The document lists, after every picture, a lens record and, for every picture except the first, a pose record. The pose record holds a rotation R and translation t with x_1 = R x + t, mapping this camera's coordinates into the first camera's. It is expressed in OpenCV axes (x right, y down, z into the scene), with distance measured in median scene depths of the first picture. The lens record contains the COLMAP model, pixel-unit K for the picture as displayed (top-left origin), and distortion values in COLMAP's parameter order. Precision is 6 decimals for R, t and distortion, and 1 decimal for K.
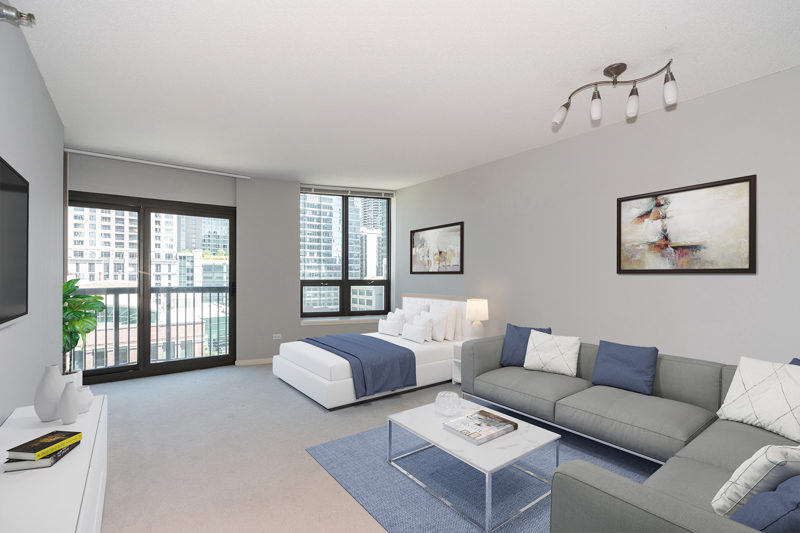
lens RADIAL K [[366.5, 0, 399.2], [0, 366.5, 274.8], [0, 0, 1]] dist [0.000794, 0.000104]
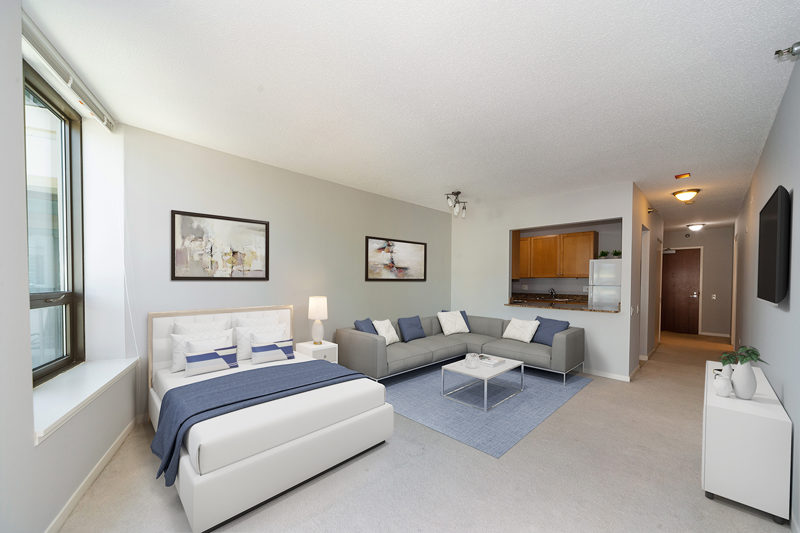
lens RADIAL K [[304.5, 0, 398.7], [0, 304.5, 278.4], [0, 0, 1]] dist [-0.000094, 0.000010]
pose [[-0.134612, 0.009028, 0.990857, -0.805306], [0.001281, 0.999959, -0.008937, -0.000466], [-0.990898, 0.000067, -0.134618, 1.046221]]
